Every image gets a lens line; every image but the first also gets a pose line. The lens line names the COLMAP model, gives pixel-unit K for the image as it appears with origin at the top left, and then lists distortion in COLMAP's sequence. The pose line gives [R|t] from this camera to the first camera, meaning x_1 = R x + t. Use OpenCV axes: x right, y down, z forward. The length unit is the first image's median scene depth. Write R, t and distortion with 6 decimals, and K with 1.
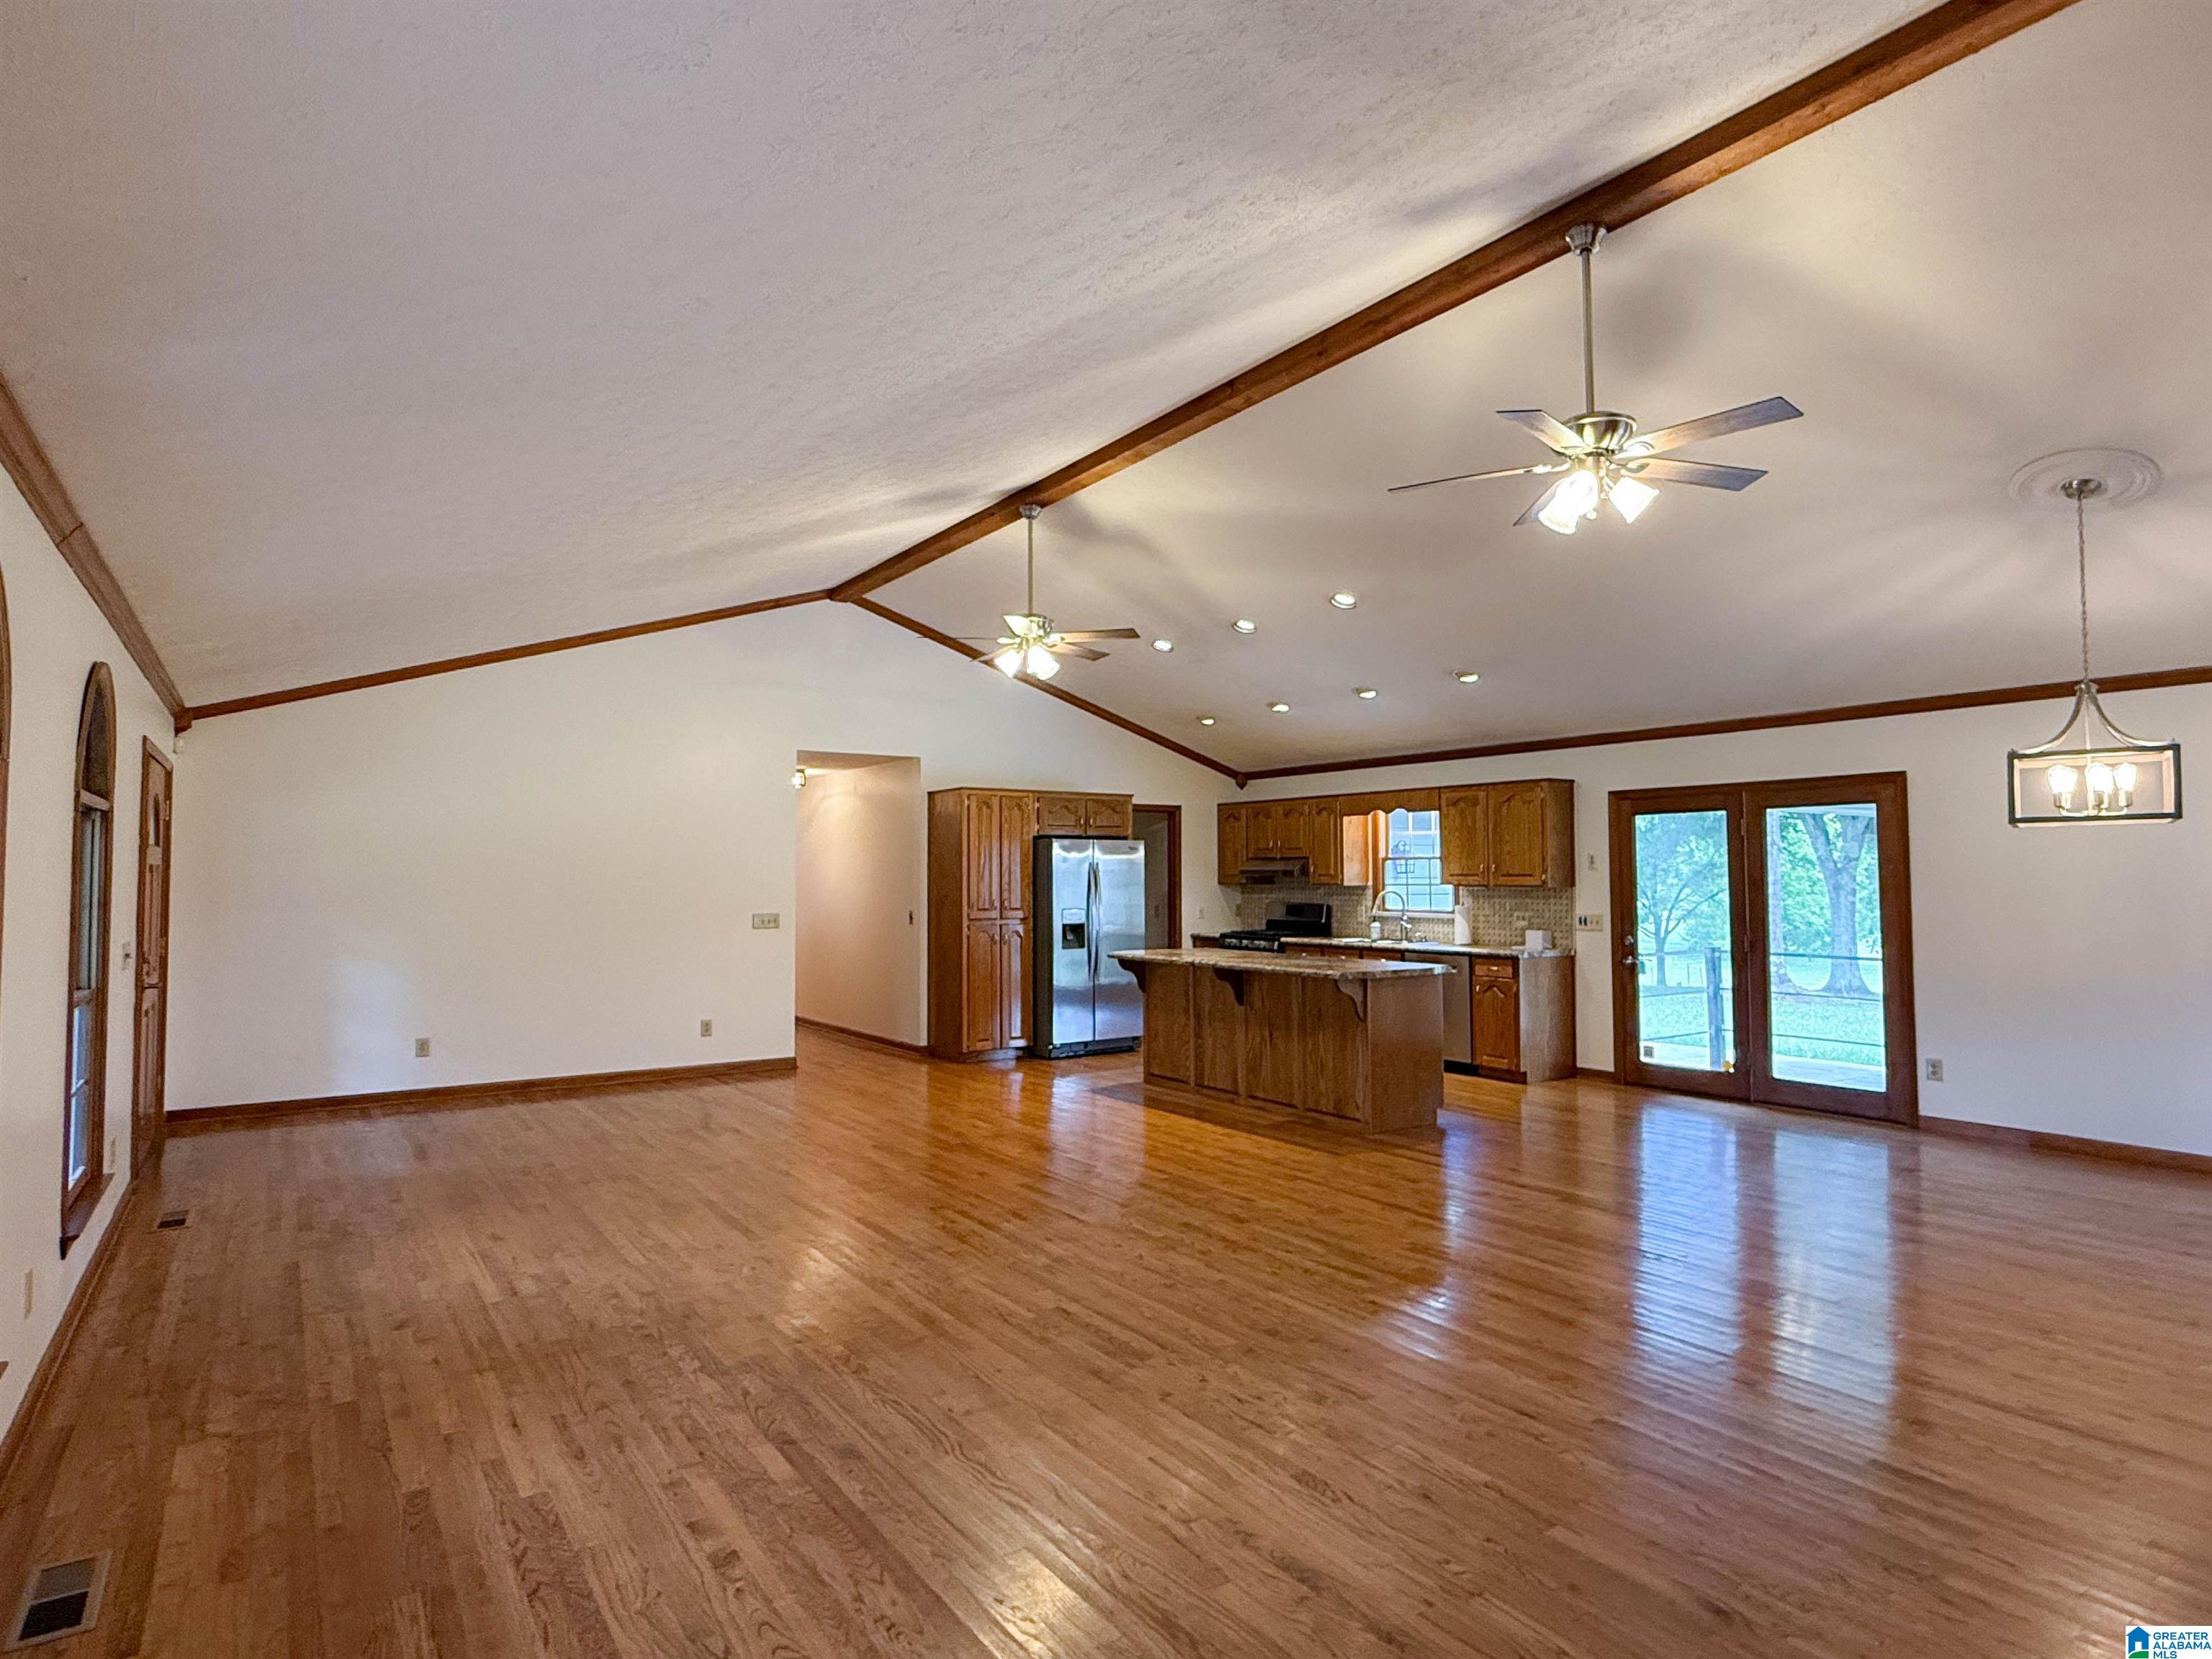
lens RADIAL K [[1213.8, 0, 1106.0], [0, 1213.8, 829.5], [0, 0, 1]] dist [-0.000995, 0.000427]
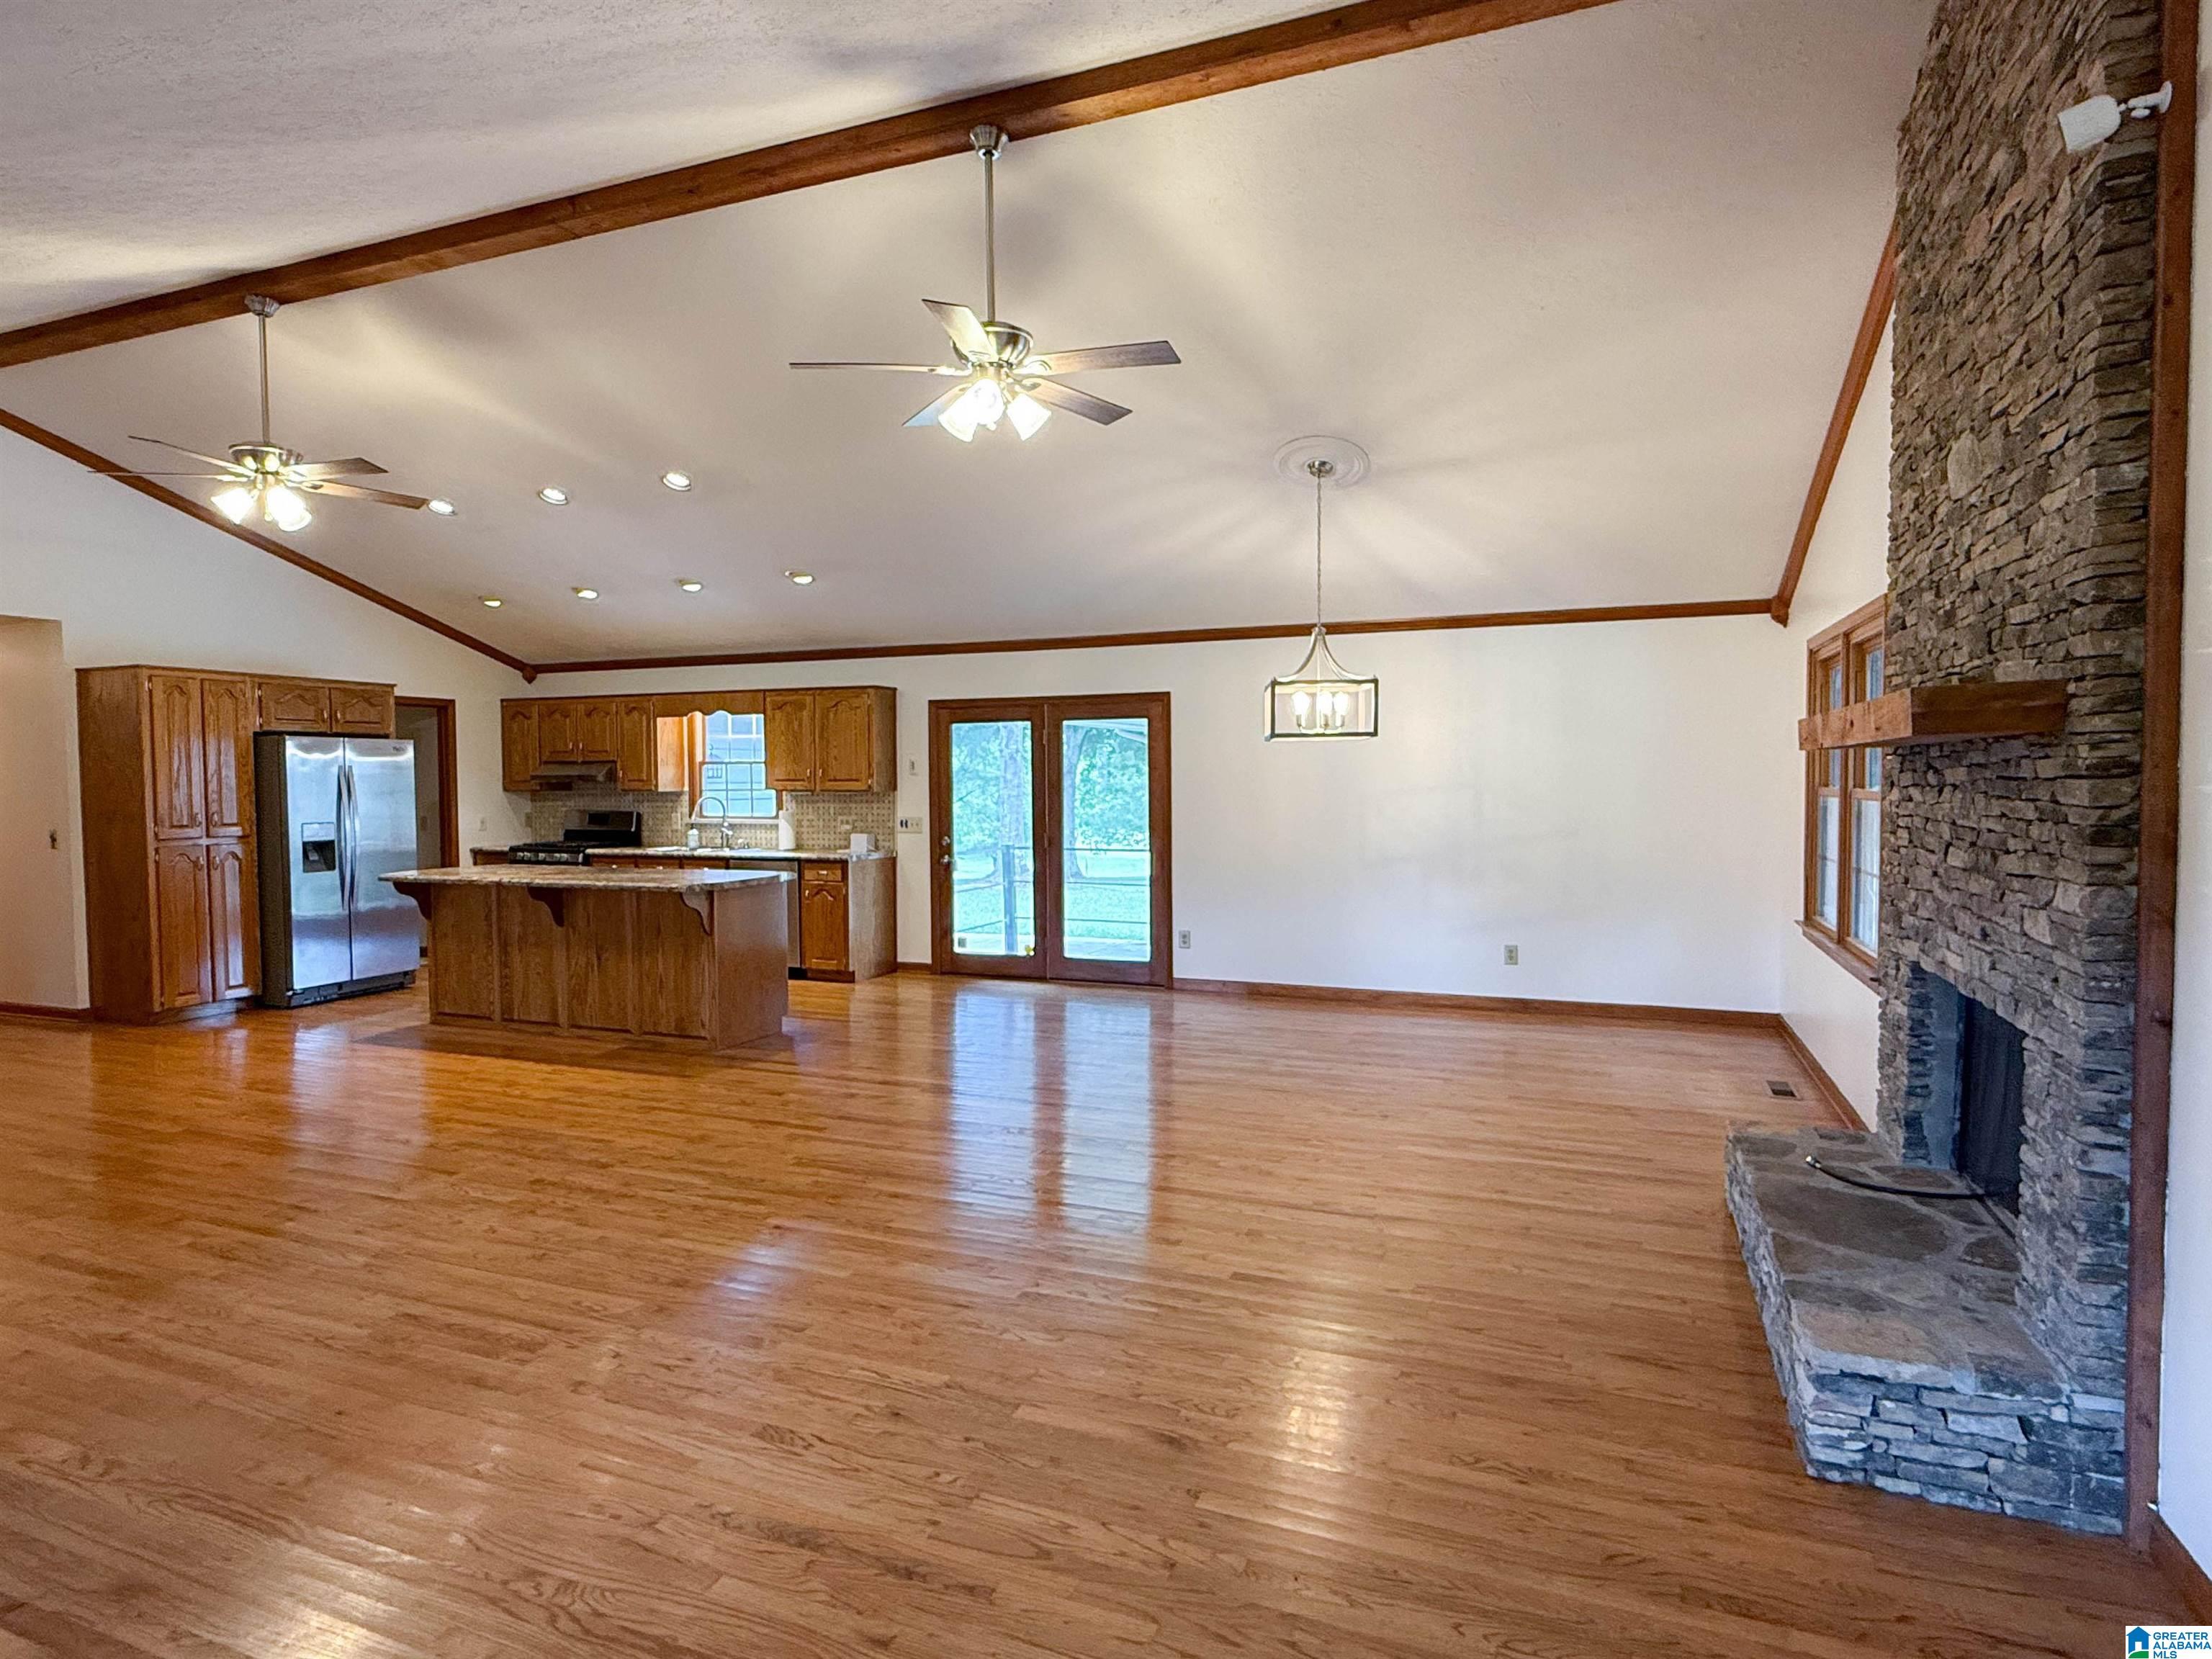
lens RADIAL K [[1204.0, 0, 1106.0], [0, 1204.0, 829.5], [0, 0, 1]] dist [-0.001631, 0.000611]
pose [[0.830714, -0.025184, 0.556129, -0.049833], [-0.019146, 0.997093, 0.073751, 0.000426], [-0.556370, -0.071914, 0.827817, 0.051858]]
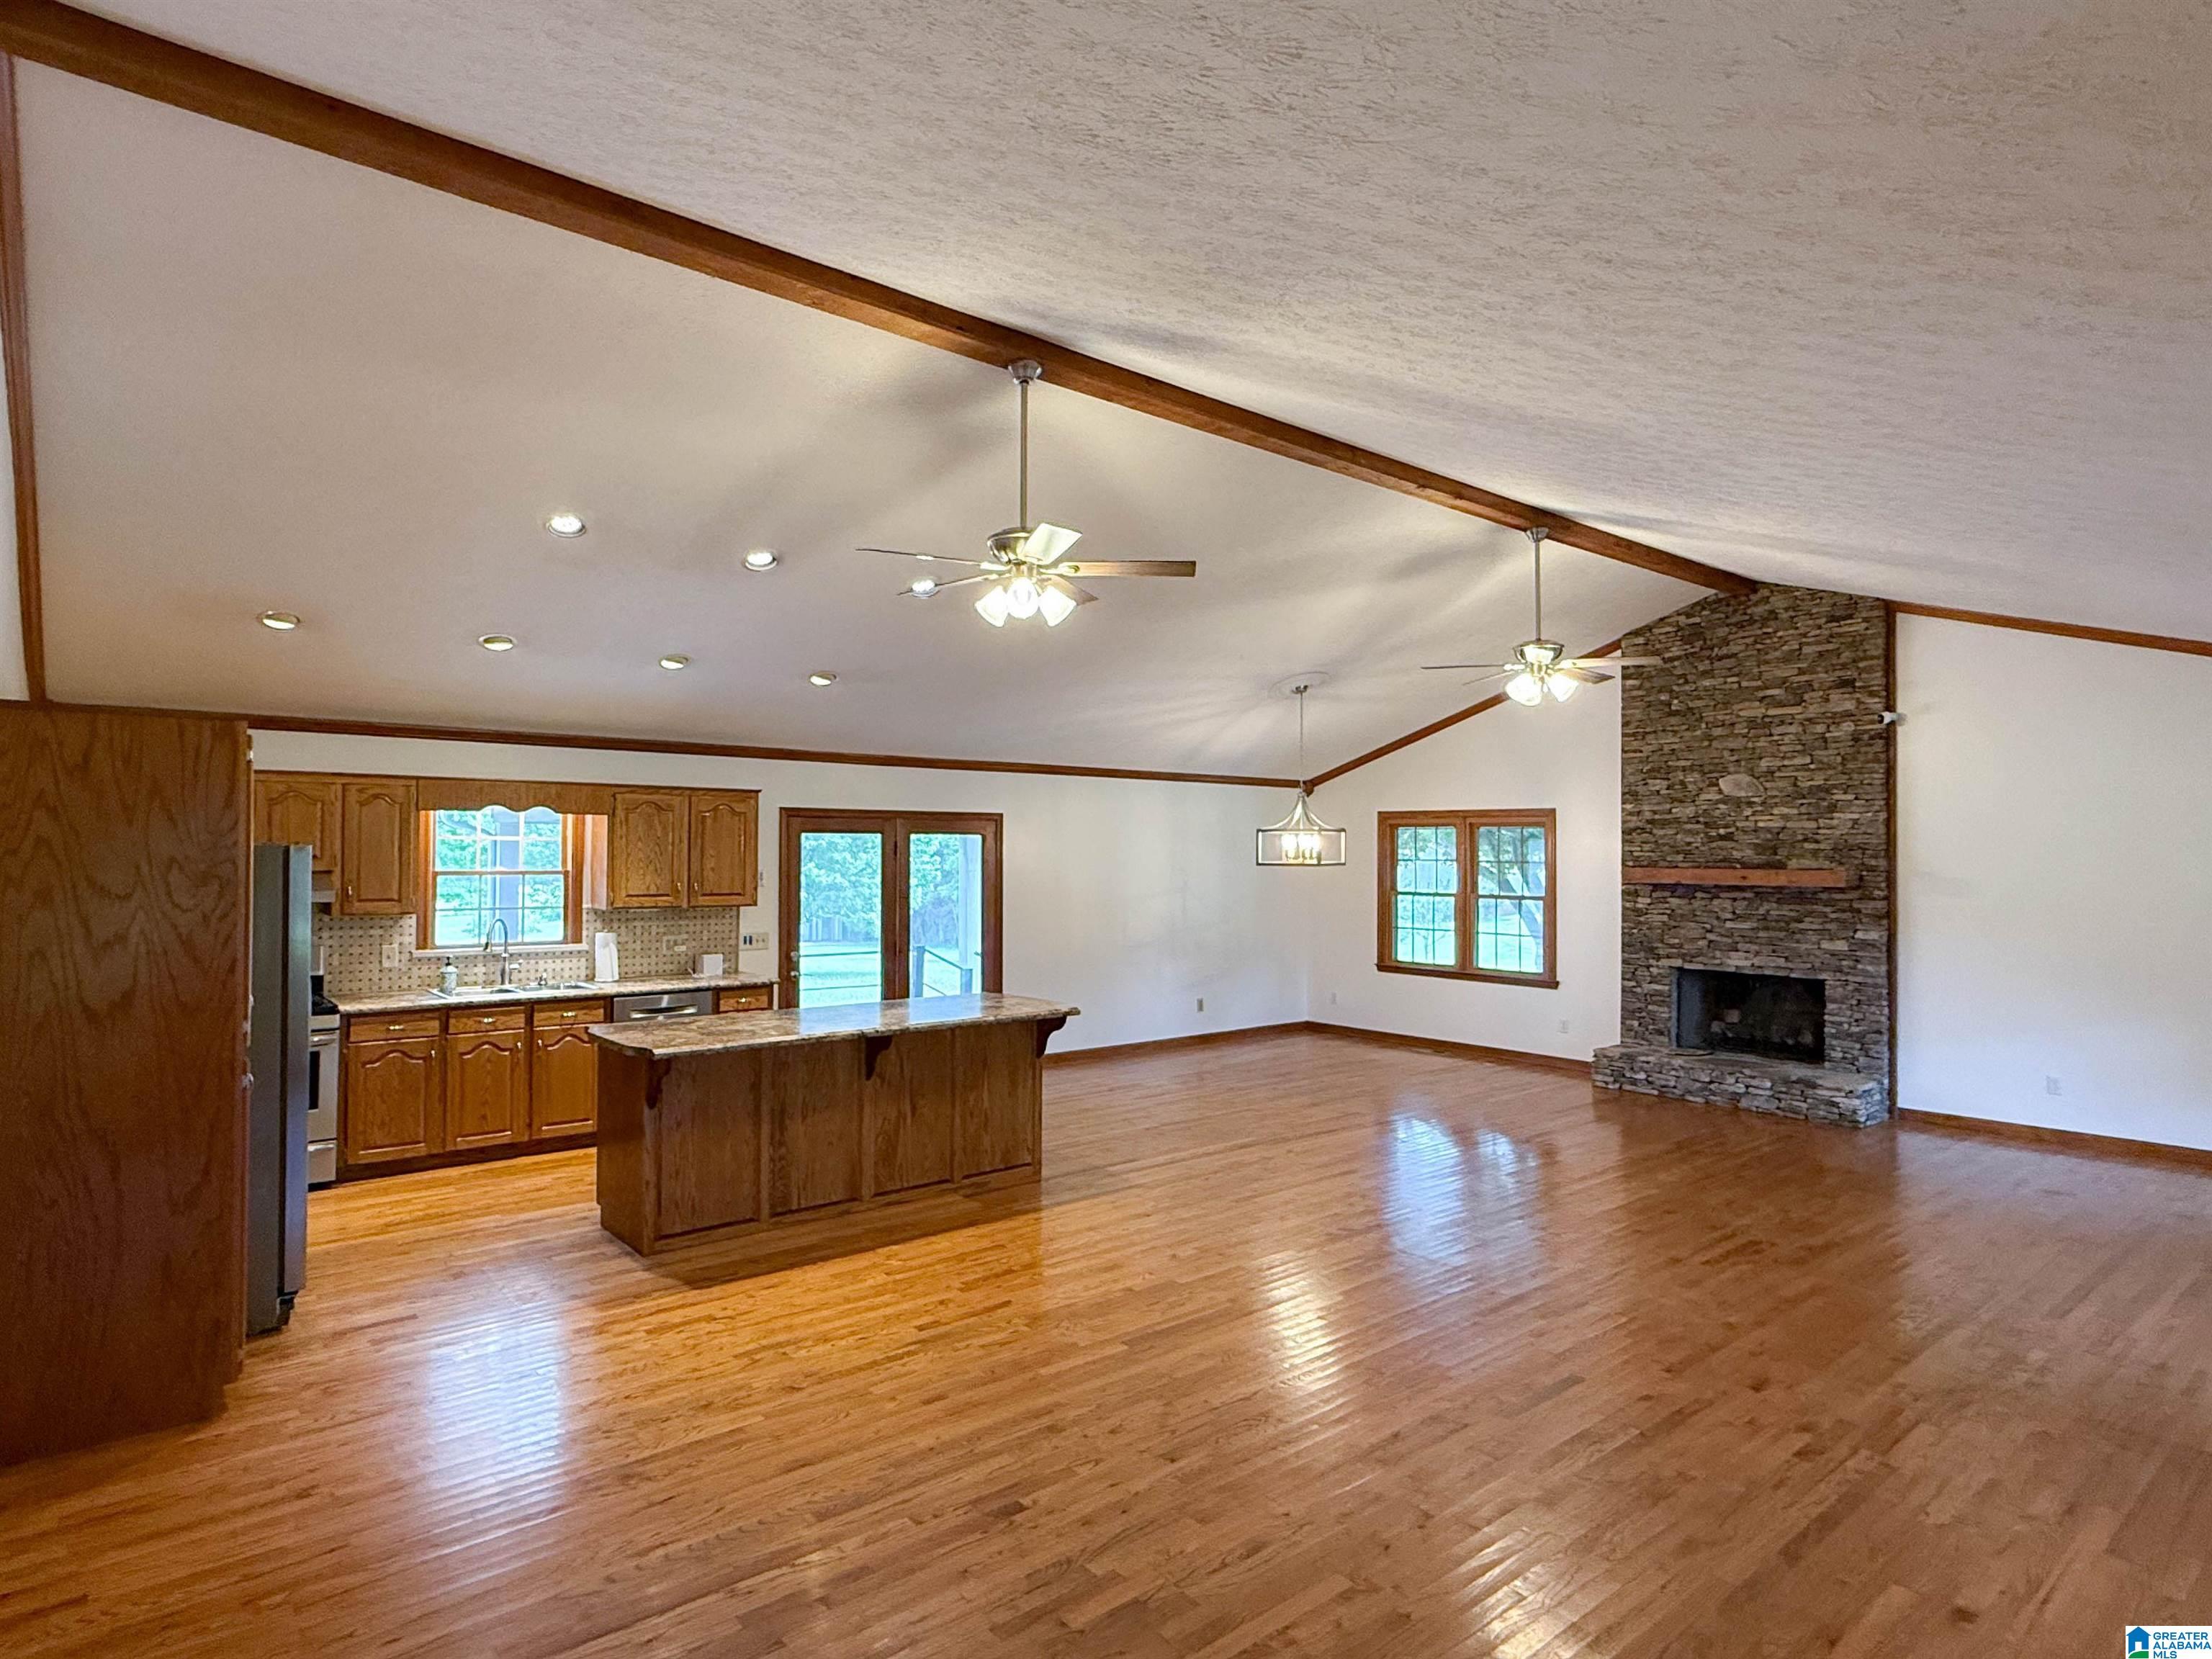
lens RADIAL K [[1213.8, 0, 1106.0], [0, 1213.8, 829.5], [0, 0, 1]] dist [-0.000995, 0.000427]
pose [[-0.111060, 0.023261, 0.993541, -0.724042], [-0.043668, 0.998646, -0.028262, 0.004026], [-0.992854, -0.046525, -0.109894, 1.029061]]
